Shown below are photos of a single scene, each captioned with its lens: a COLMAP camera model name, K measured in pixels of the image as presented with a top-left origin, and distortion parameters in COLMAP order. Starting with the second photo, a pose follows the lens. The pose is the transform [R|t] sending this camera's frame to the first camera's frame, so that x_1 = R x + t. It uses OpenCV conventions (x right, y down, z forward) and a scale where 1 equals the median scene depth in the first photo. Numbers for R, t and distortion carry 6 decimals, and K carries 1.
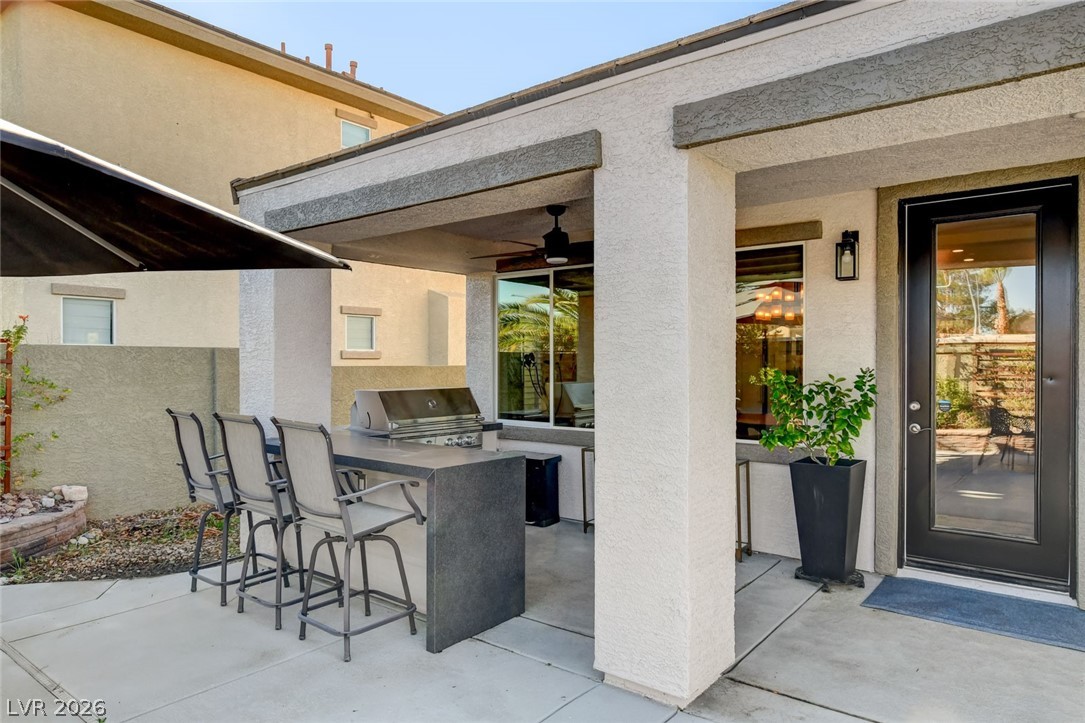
lens RADIAL K [[683.5, 0, 542.5], [0, 683.5, 361.5], [0, 0, 1]] dist [0.000046, -0.000443]
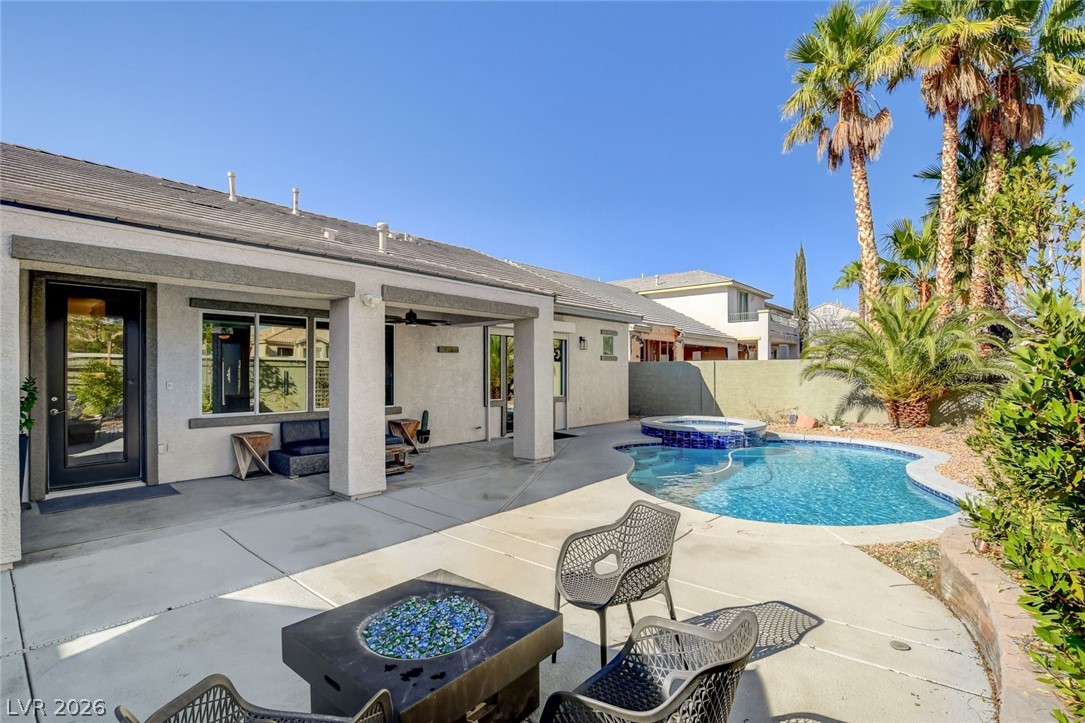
lens RADIAL K [[509.1, 0, 542.5], [0, 509.1, 370.4], [0, 0, 1]] dist [-0.027065, 0.000700]
pose [[0.036593, 0.000318, 0.999330, -0.582933], [0.001727, 0.999998, -0.000381, -0.004294], [-0.999329, 0.001740, 0.036592, -0.248828]]
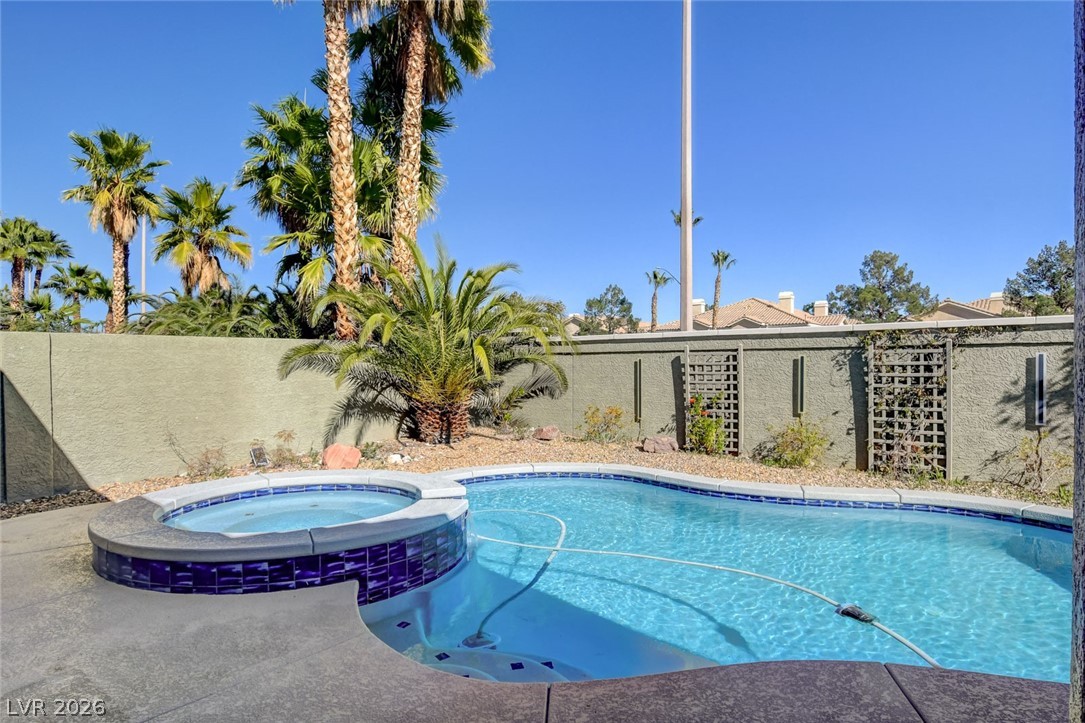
lens RADIAL K [[606.5, 0, 539.0], [0, 606.5, 374.4], [0, 0, 1]] dist [-0.017839, 0.001059]
pose [[-0.998996, 0.005642, 0.044446, 1.323583], [0.006438, 0.999821, 0.017782, 0.012093], [-0.044338, 0.018050, -0.998854, 0.074543]]
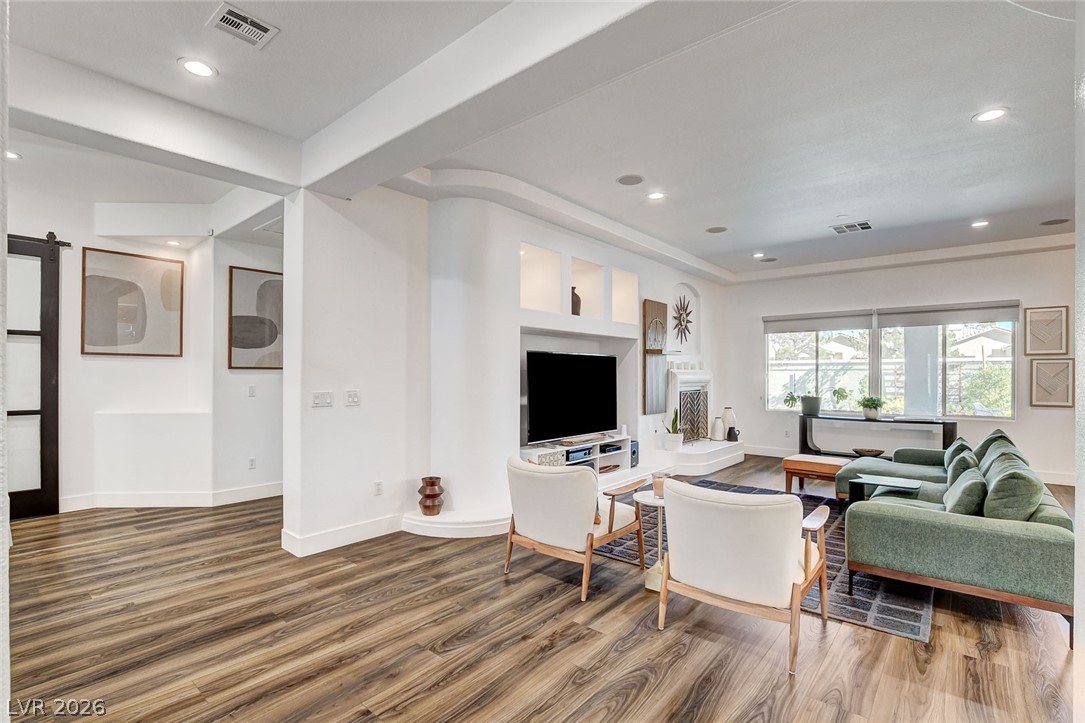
lens RADIAL K [[501.5, 0, 541.3], [0, 501.5, 374.5], [0, 0, 1]] dist [-0.023687, 0.001241]
pose [[-0.999303, -0.000741, 0.037327, 1.781745], [-0.000687, 0.999999, 0.001468, 0.001711], [-0.037328, 0.001442, -0.999302, 1.918141]]
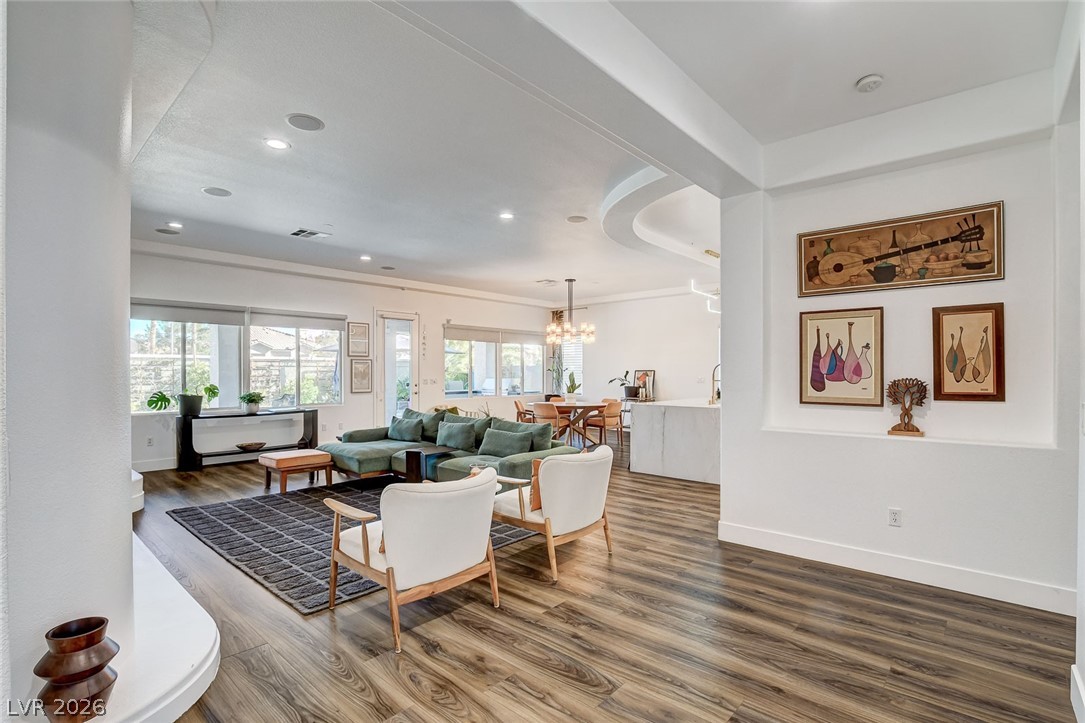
lens RADIAL K [[509.1, 0, 542.5], [0, 509.1, 370.4], [0, 0, 1]] dist [-0.027065, 0.000700]
pose [[-0.061611, -0.000590, -0.998100, 2.289214], [-0.000550, 1.000000, -0.000557, 0.003101], [0.998100, 0.000515, -0.061612, 1.443367]]
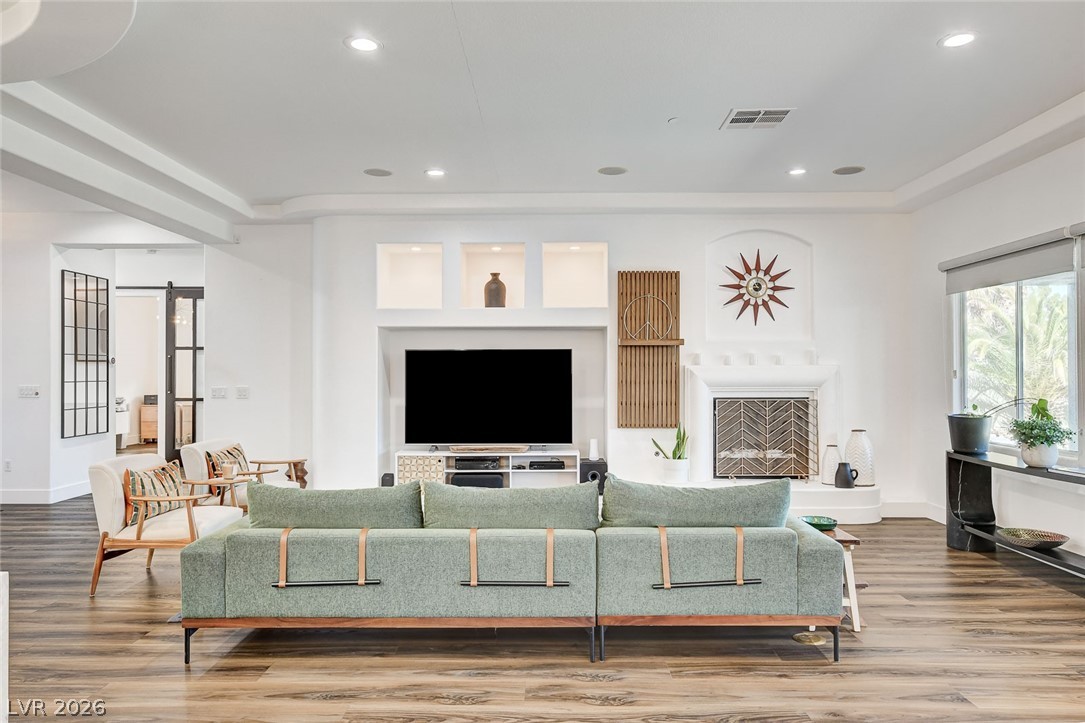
lens RADIAL K [[729.5, 0, 542.5], [0, 729.5, 361.5], [0, 0, 1]] dist [-0.000931, -0.000825]
pose [[-0.614494, 0.015294, 0.788773, 0.611654], [0.004005, 0.999860, -0.016267, 0.003006], [-0.788912, -0.006837, -0.614469, 1.600352]]
